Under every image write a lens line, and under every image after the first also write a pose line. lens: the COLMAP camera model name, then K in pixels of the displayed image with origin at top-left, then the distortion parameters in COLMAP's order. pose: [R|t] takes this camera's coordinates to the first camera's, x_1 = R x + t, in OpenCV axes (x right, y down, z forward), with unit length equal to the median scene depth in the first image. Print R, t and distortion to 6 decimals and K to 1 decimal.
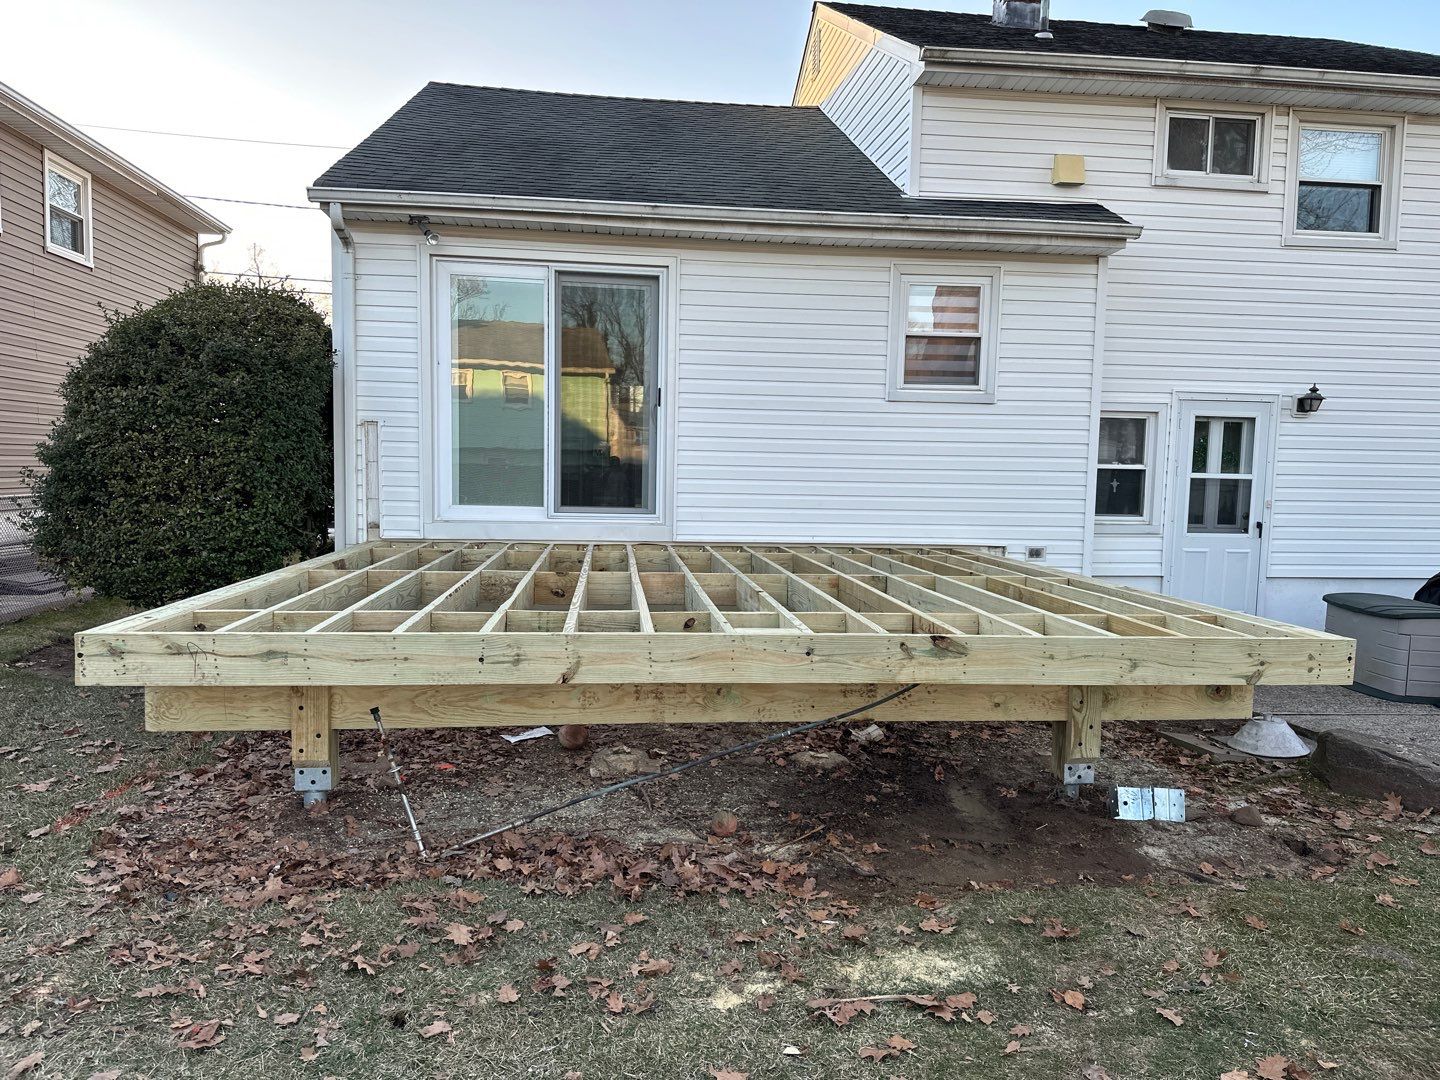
lens RADIAL K [[1008.2, 0, 722.5], [0, 1008.2, 548.5], [0, 0, 1]] dist [0.037152, -0.048055]
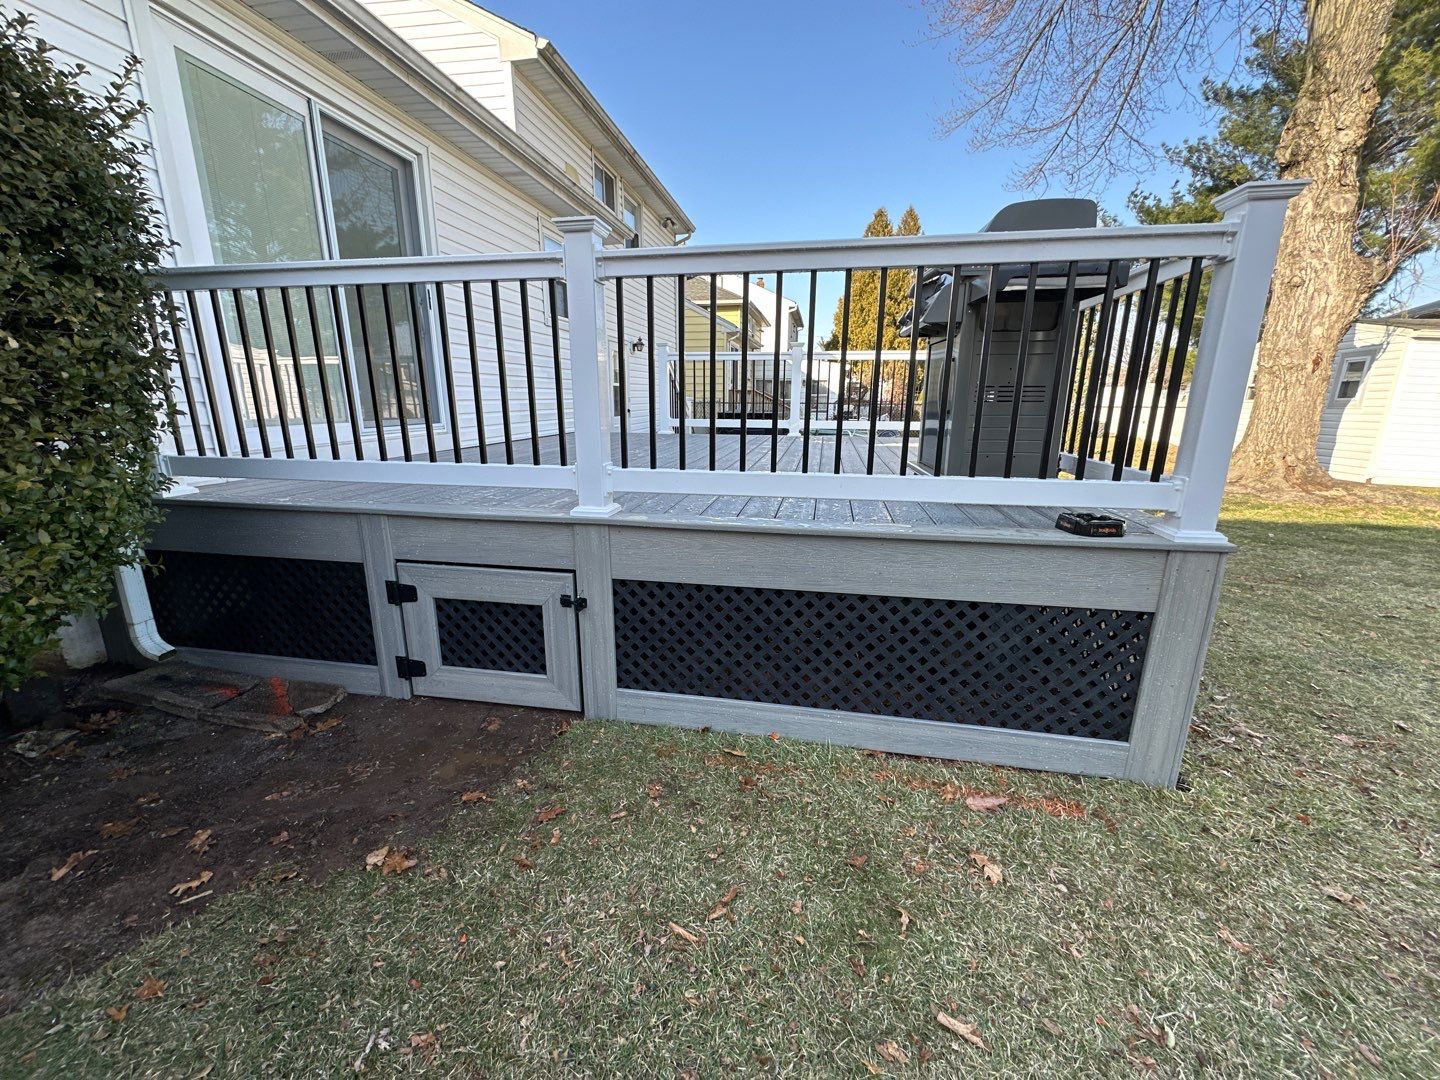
lens RADIAL K [[572.1, 0, 719.8], [0, 572.1, 540.4], [0, 0, 1]] dist [-0.003625, 0.000586]
pose [[0.294462, -0.251170, 0.922066, -0.539483], [0.078742, 0.967940, 0.238520, -0.034906], [-0.952414, 0.002371, 0.304799, 0.554725]]
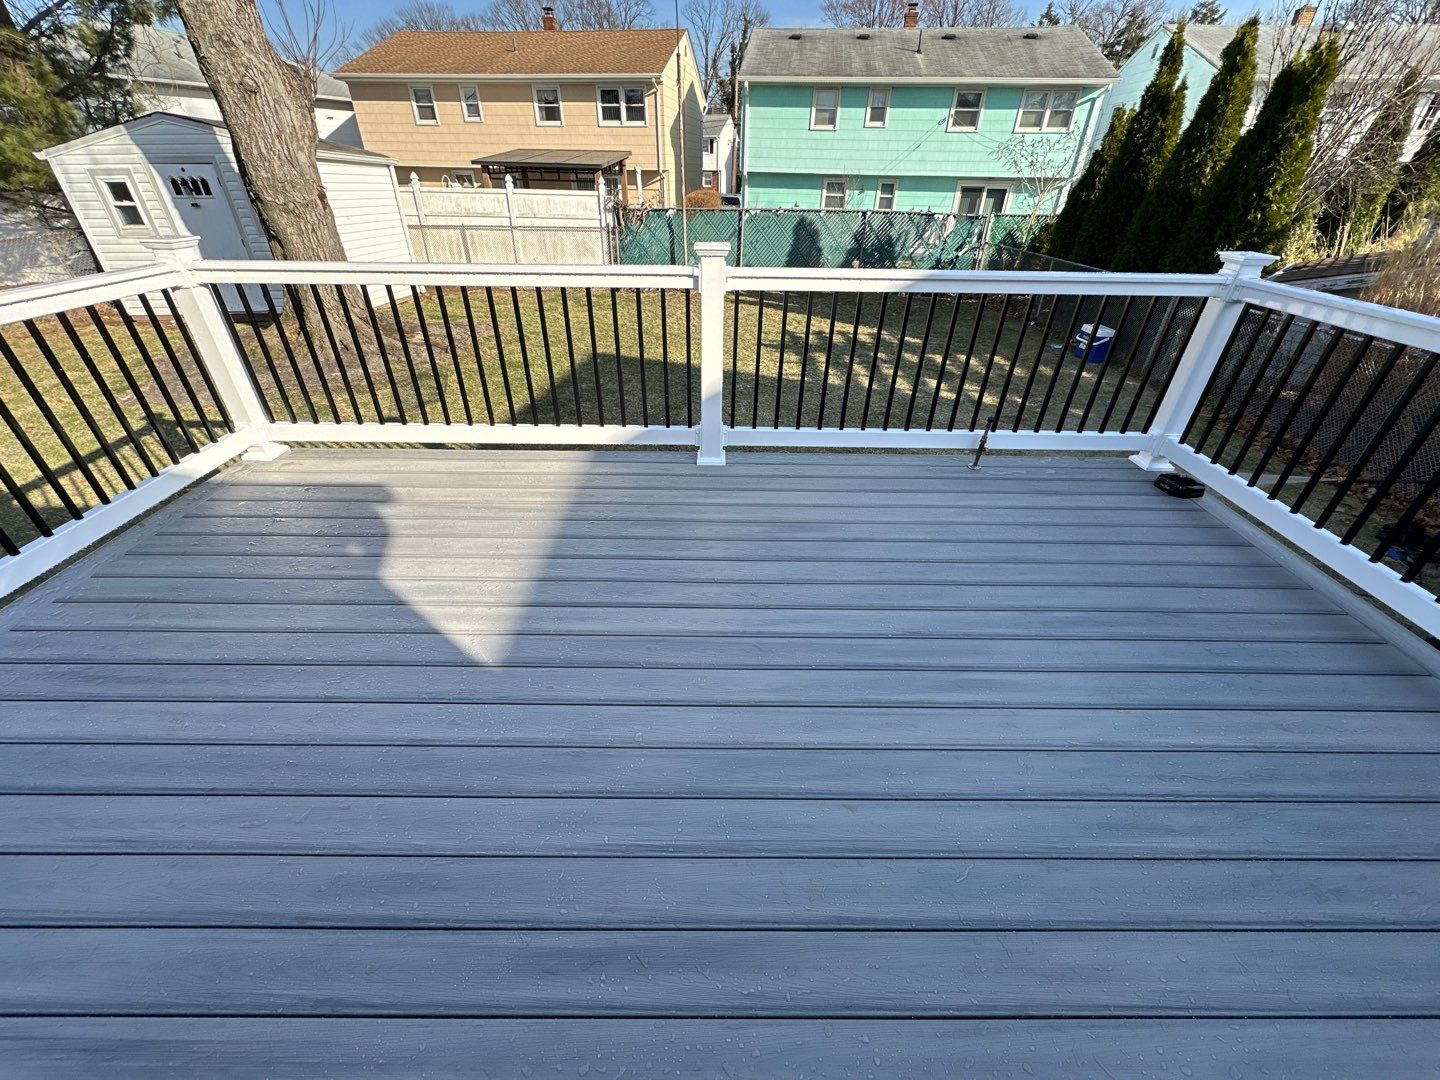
lens RADIAL K [[572.1, 0, 723.2], [0, 572.1, 539.4], [0, 0, 1]] dist [-0.003625, 0.000586]
pose [[-0.993482, -0.088811, 0.071451, -0.020090], [-0.026000, 0.786883, 0.616554, -0.153980], [-0.110981, 0.610678, -0.784064, 0.809418]]
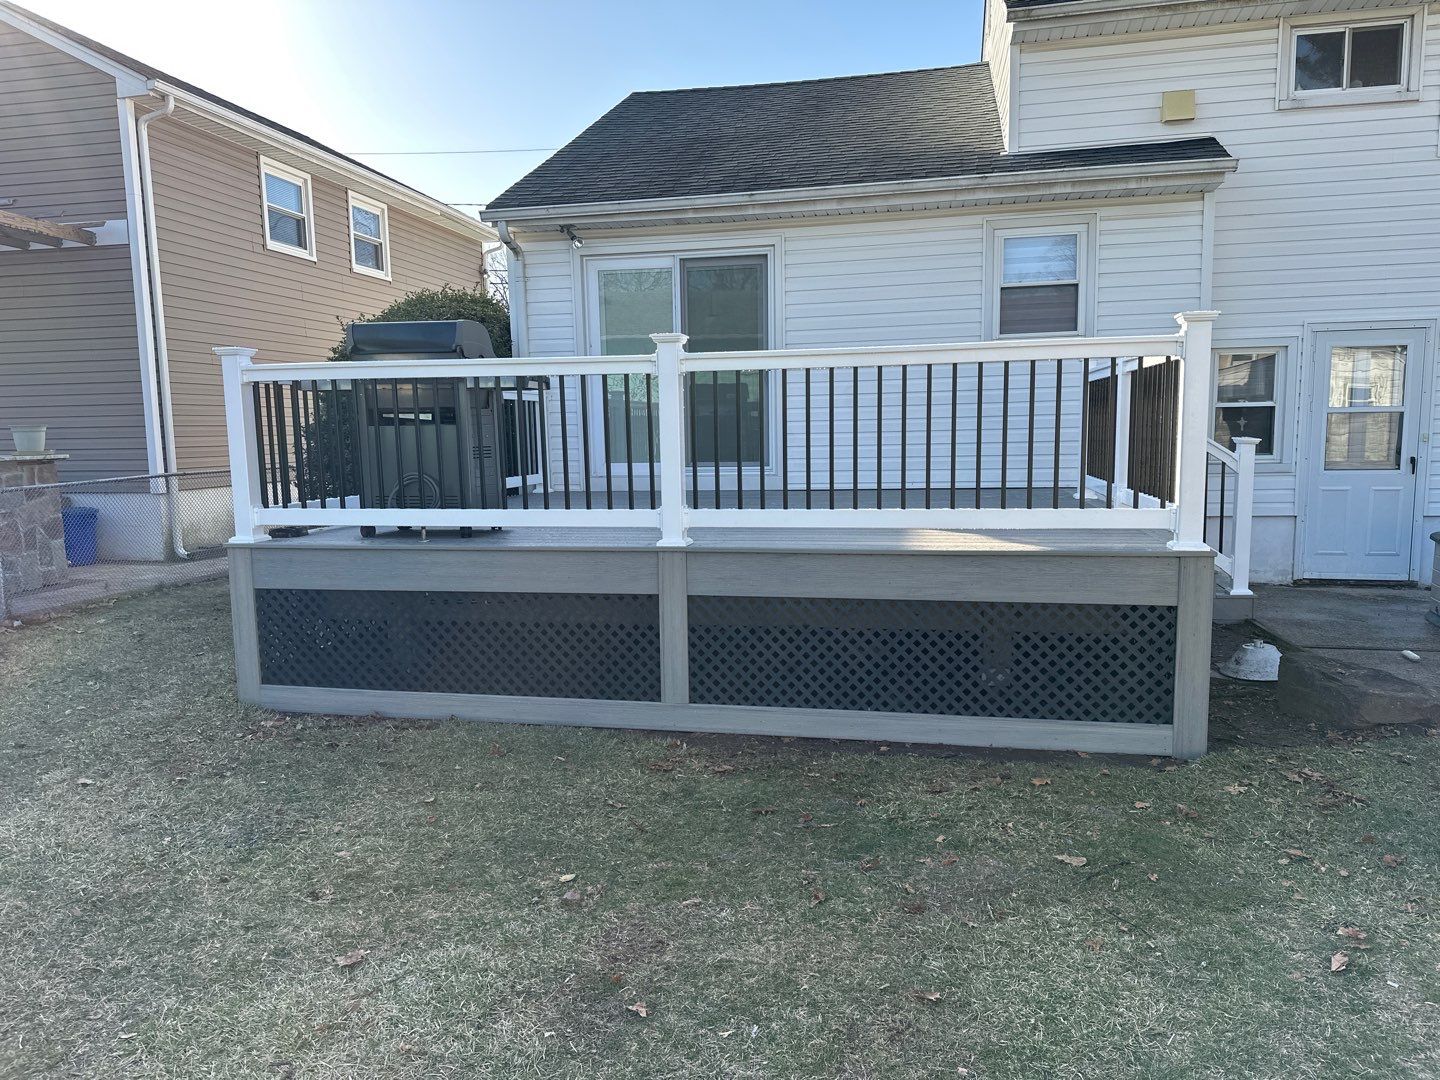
lens RADIAL K [[1008.2, 0, 726.0], [0, 1008.2, 548.4], [0, 0, 1]] dist [0.037152, -0.048055]
pose [[0.950256, -0.001375, -0.311468, 0.239221], [0.013176, 0.999272, 0.035790, 0.018179], [0.311192, -0.038114, 0.949582, -0.100019]]
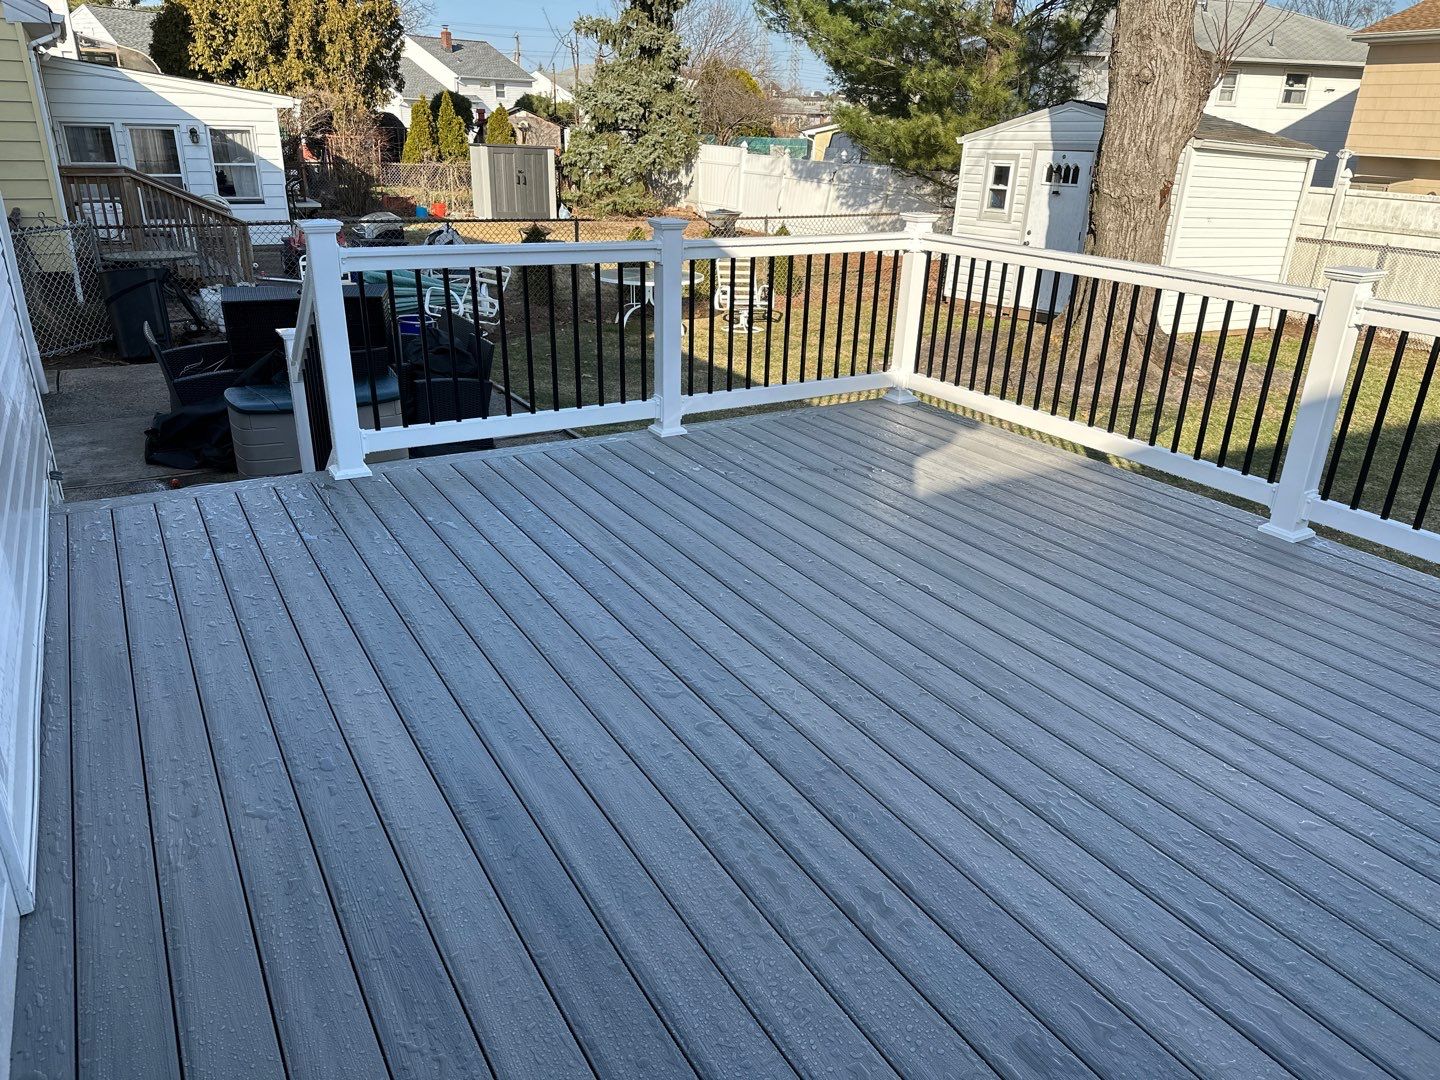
lens RADIAL K [[1008.2, 0, 716.8], [0, 1008.2, 541.1], [0, 0, 1]] dist [0.037152, -0.048055]
pose [[-0.407042, -0.379018, 0.831061, -0.277527], [0.038322, 0.901958, 0.430121, -0.184377], [-0.912605, 0.206925, -0.352610, 0.912907]]
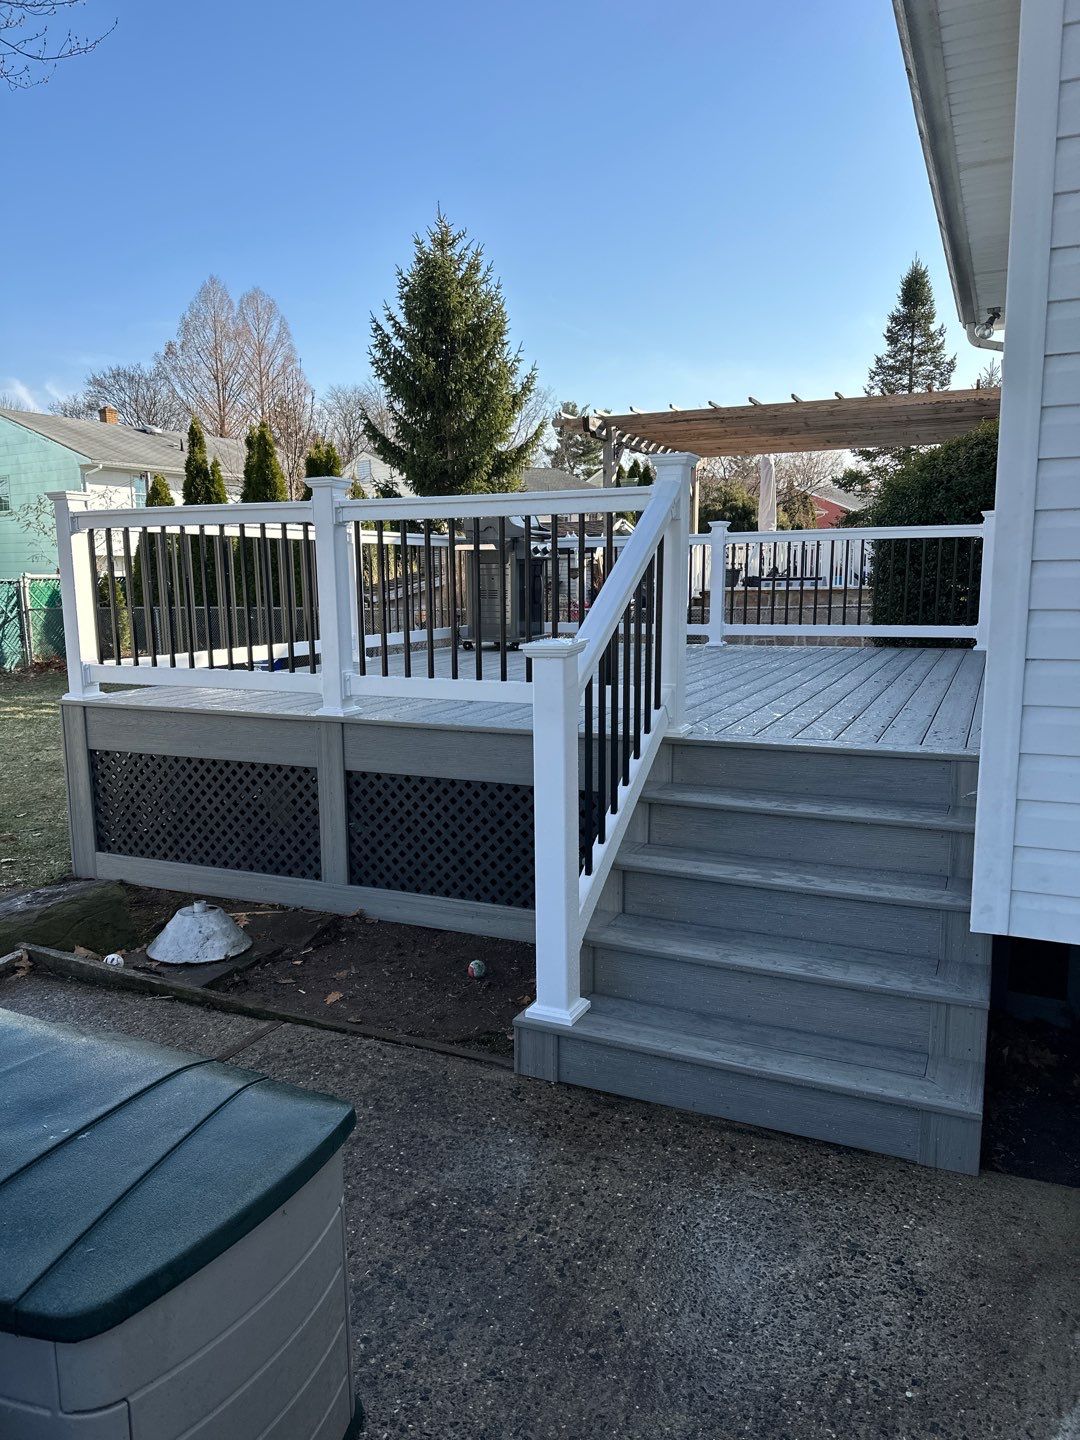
lens RADIAL K [[1008.2, 0, 537.5], [0, 1008.2, 729.3], [0, 0, 1]] dist [0.037152, -0.048055]
pose [[-0.517144, 0.114173, -0.848249, 0.706115], [-0.072046, 0.981739, 0.176064, -0.072828], [0.852861, 0.152163, -0.499474, 1.080175]]
